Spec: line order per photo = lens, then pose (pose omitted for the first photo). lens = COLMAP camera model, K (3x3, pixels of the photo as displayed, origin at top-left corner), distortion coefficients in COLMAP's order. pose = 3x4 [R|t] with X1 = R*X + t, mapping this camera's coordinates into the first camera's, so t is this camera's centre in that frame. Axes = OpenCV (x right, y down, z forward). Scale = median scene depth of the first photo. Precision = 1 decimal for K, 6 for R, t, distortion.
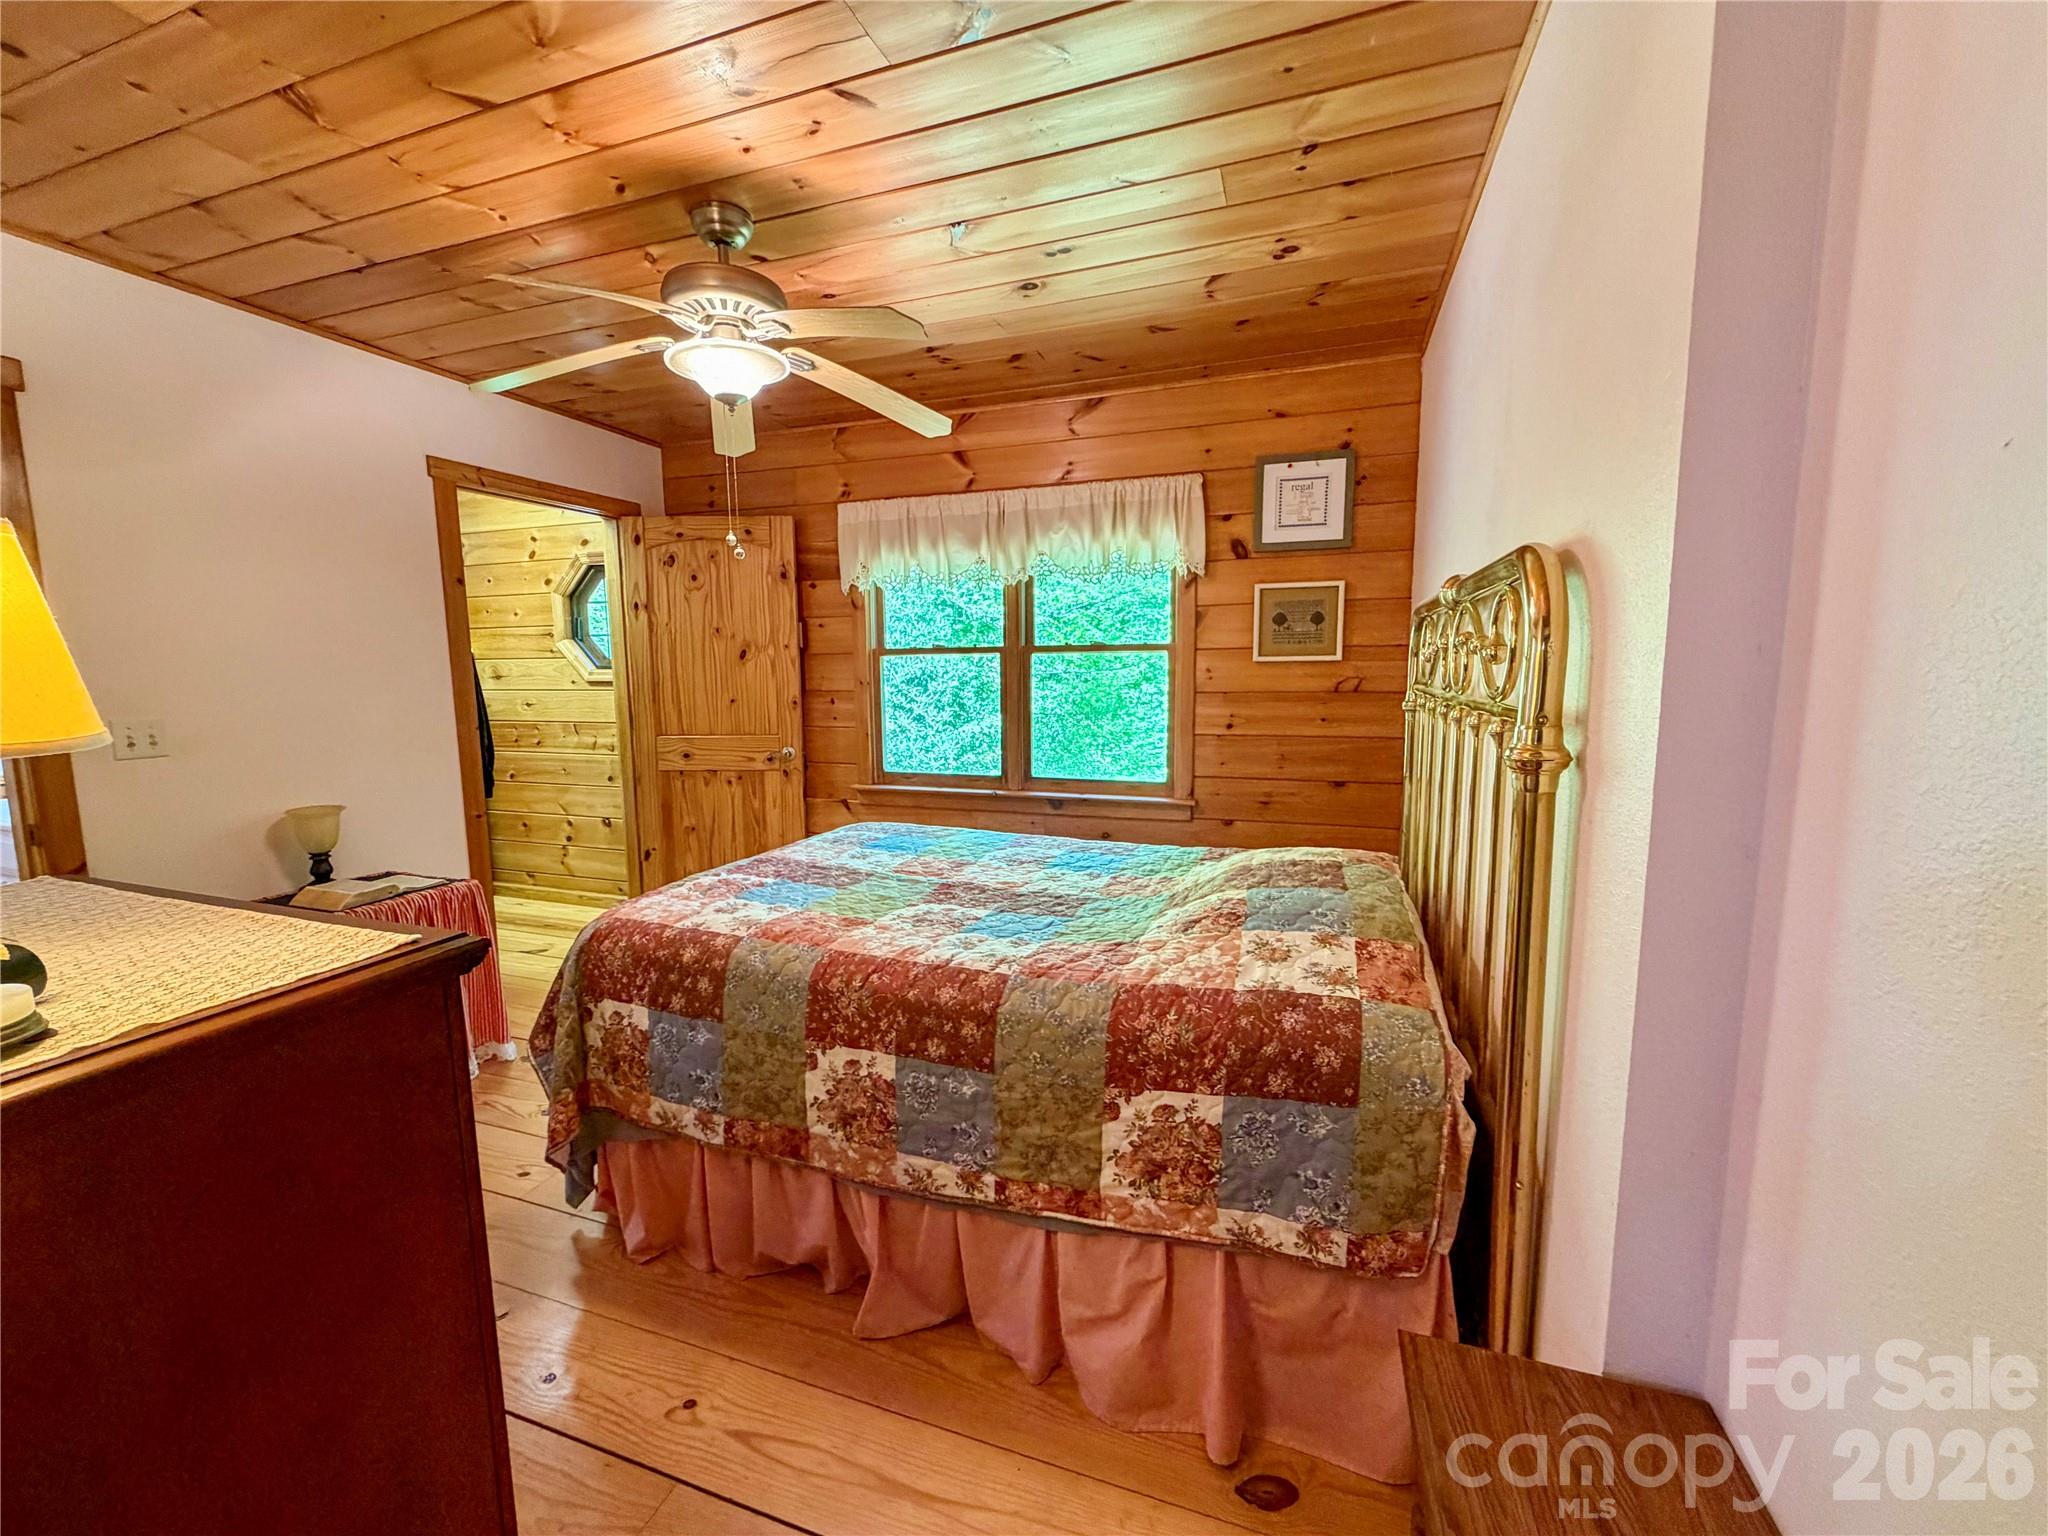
lens RADIAL K [[814.2, 0, 1021.4], [0, 814.2, 766.2], [0, 0, 1]] dist [0.000952, -0.000356]
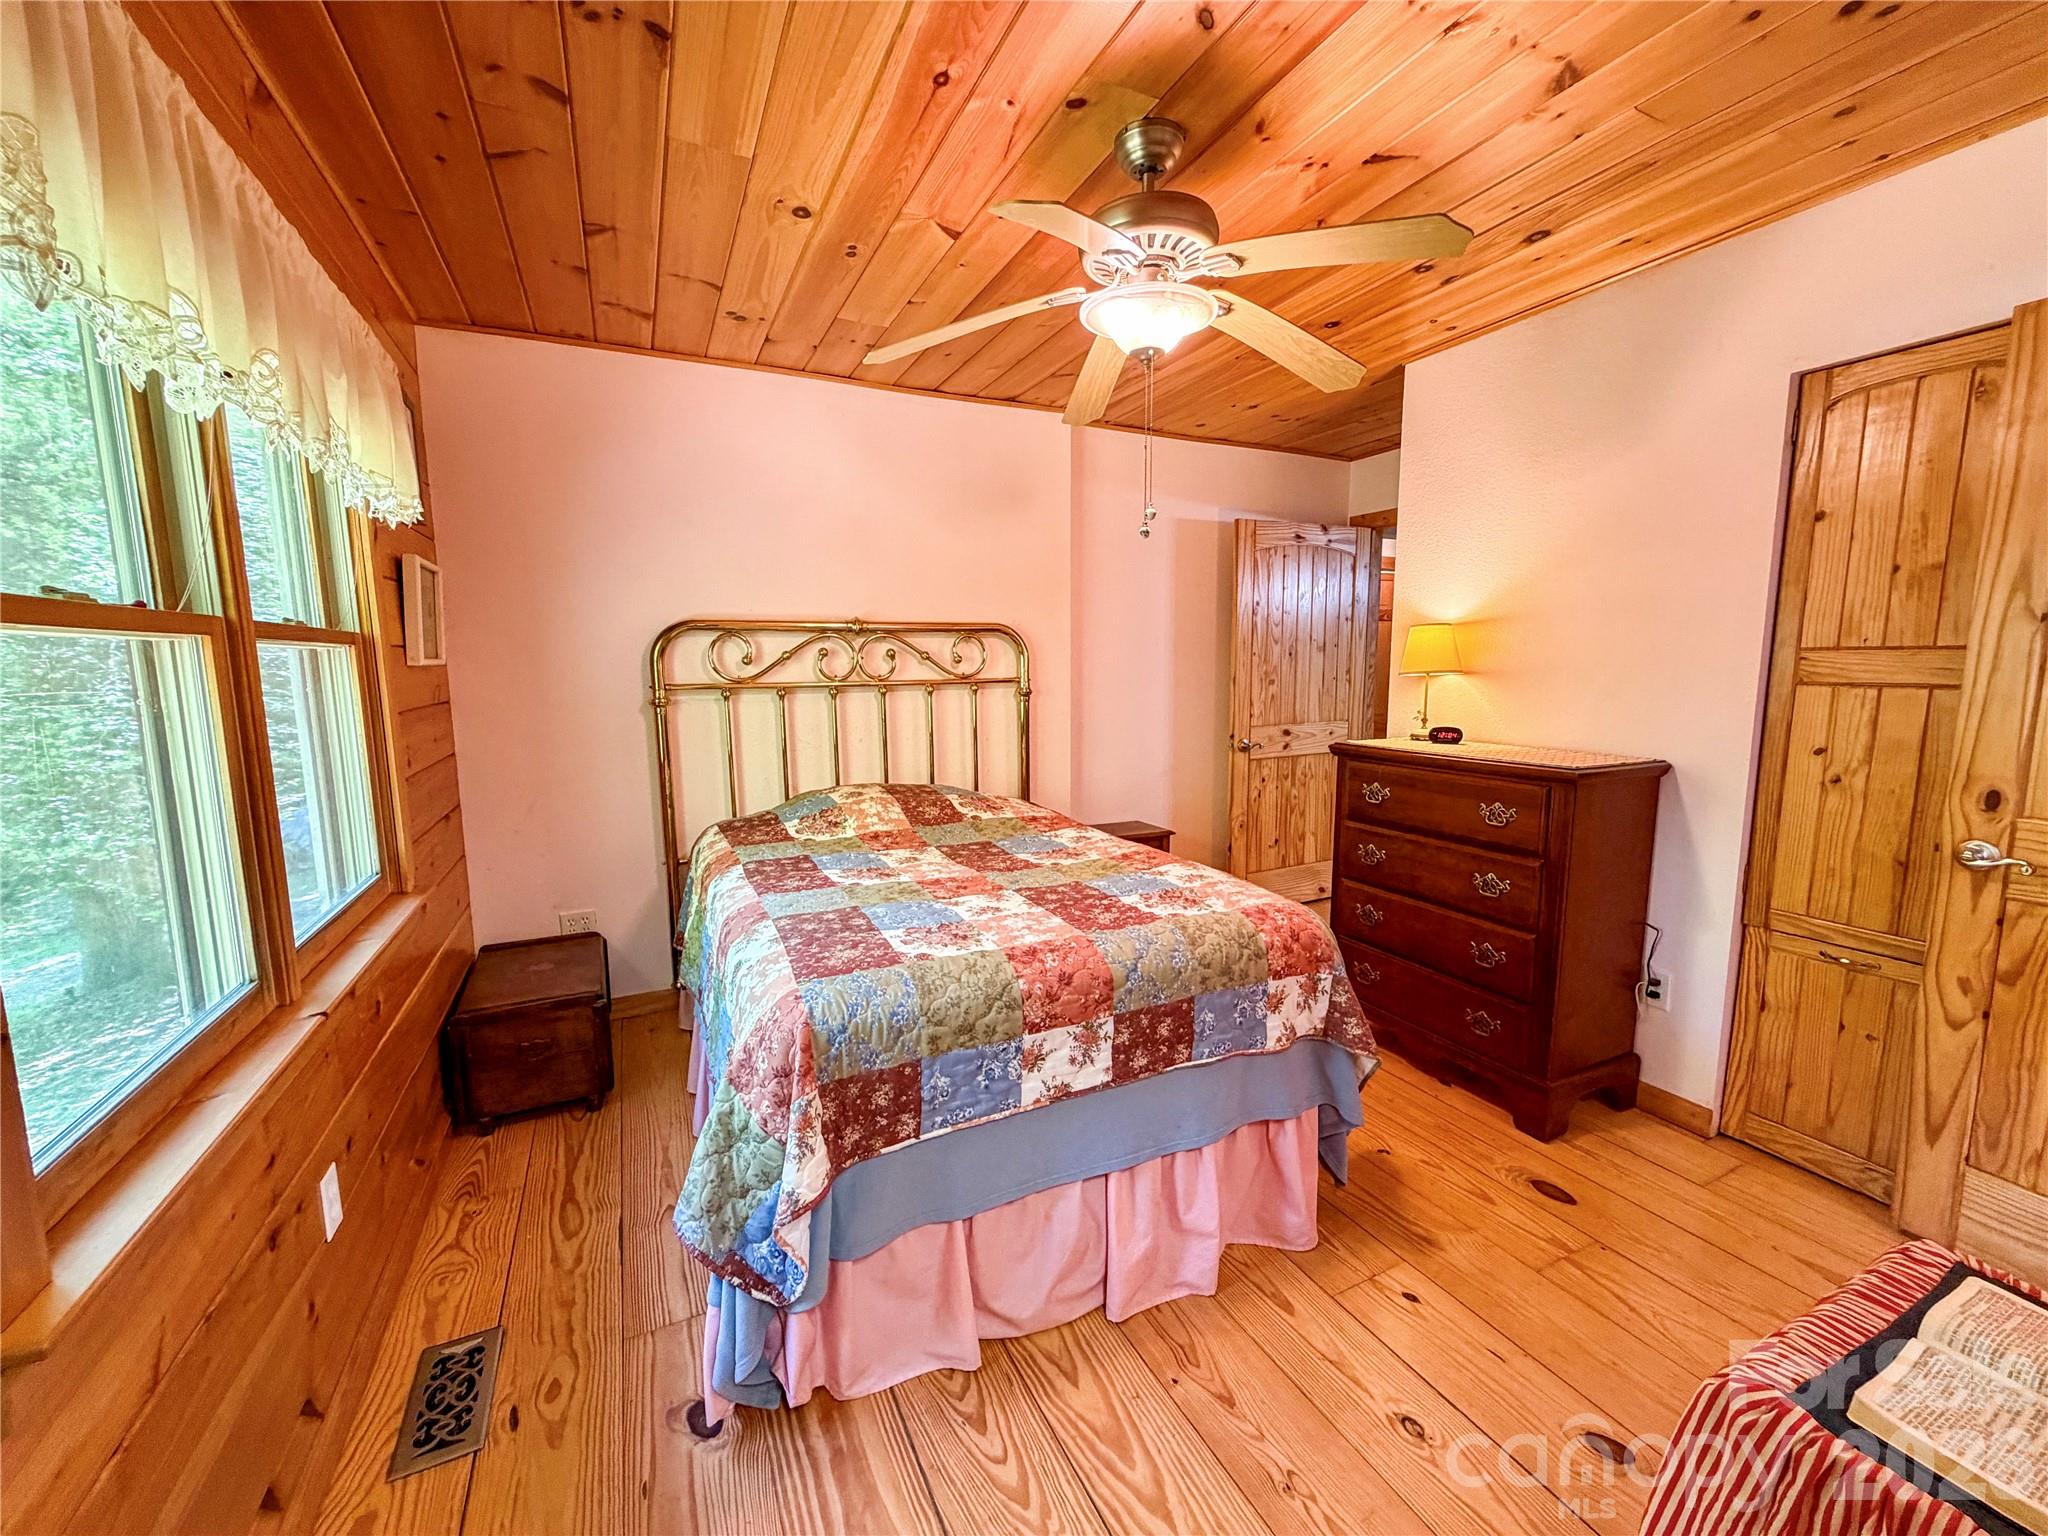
lens RADIAL K [[814.2, 0, 1023.2], [0, 814.2, 768.6], [0, 0, 1]] dist [0.000952, -0.000356]
pose [[-0.707966, -0.077951, 0.701932, -0.532593], [0.102673, 0.971971, 0.211495, -0.126529], [-0.698743, 0.221801, -0.680119, 1.040679]]
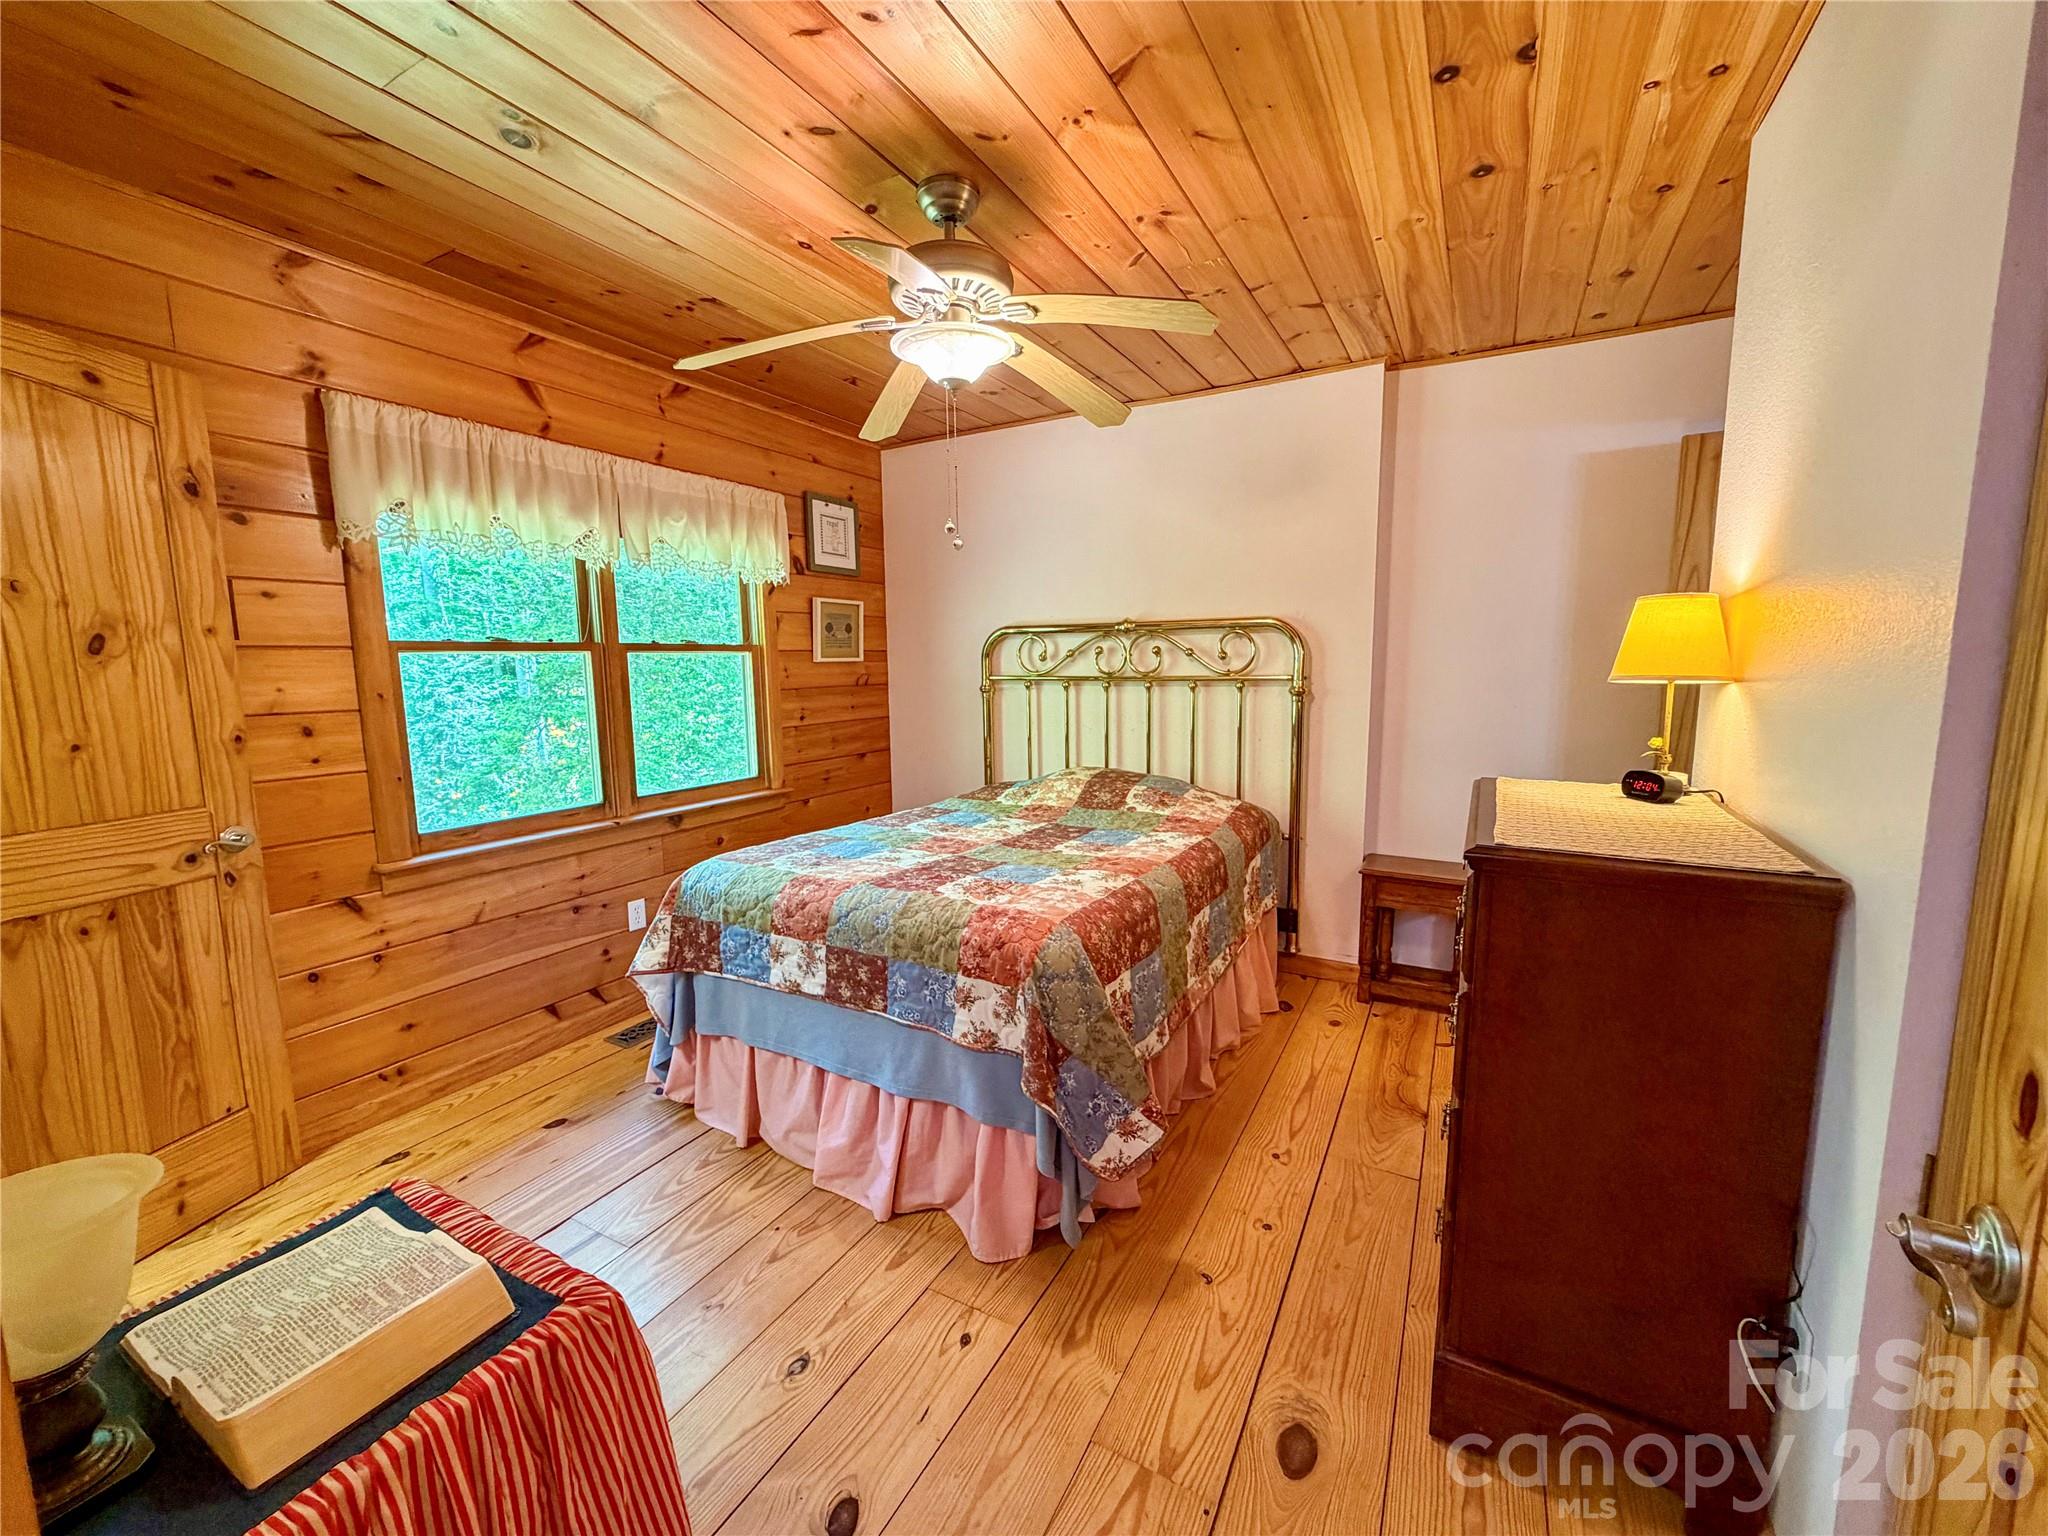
lens RADIAL K [[814.2, 0, 1015.4], [0, 814.2, 768.7], [0, 0, 1]] dist [0.000952, -0.000356]
pose [[0.173318, -0.123734, 0.977062, -0.782696], [0.131637, 0.986085, 0.101526, -0.052576], [-0.976029, 0.111021, 0.187194, 0.468698]]
